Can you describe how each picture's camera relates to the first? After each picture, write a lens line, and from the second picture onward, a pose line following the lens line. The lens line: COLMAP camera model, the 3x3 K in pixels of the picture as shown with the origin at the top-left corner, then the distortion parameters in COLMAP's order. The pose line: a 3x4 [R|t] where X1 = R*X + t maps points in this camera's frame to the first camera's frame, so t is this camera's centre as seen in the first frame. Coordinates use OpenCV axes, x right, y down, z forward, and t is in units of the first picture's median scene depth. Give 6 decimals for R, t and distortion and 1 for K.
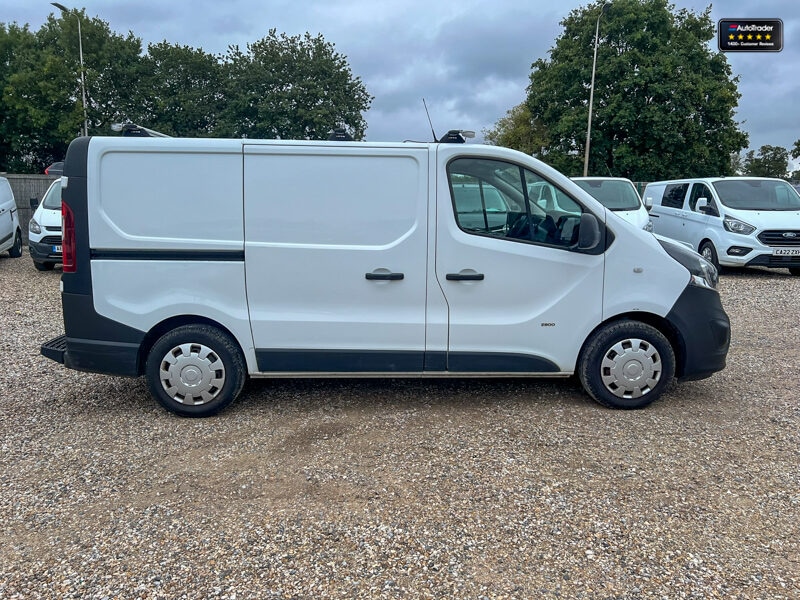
lens RADIAL K [[596.0, 0, 401.8], [0, 596.0, 300.9], [0, 0, 1]] dist [0.045316, -0.041703]
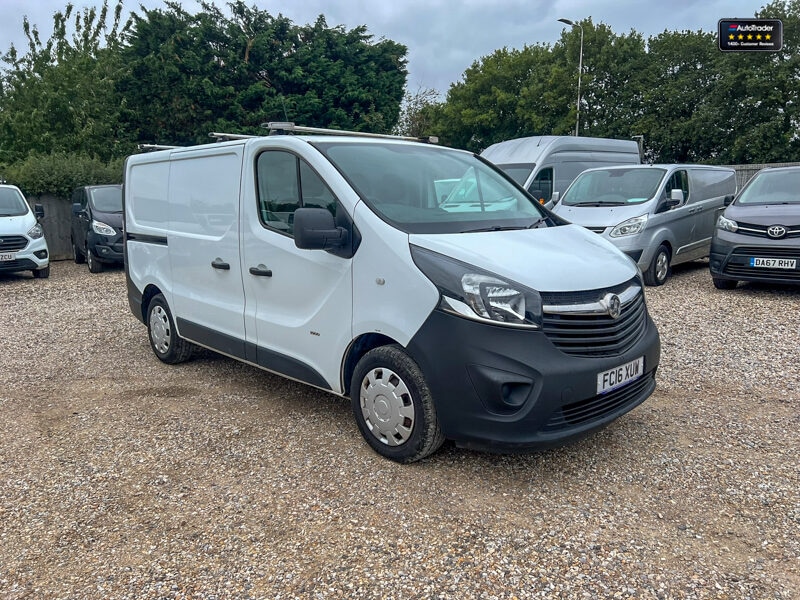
lens RADIAL K [[596.0, 0, 402.0], [0, 596.0, 294.1], [0, 0, 1]] dist [0.045316, -0.041703]
pose [[0.670653, 0.104492, -0.734374, 0.945145], [-0.104578, 0.993459, 0.045853, -0.070132], [0.734362, 0.046048, 0.677194, 0.475888]]
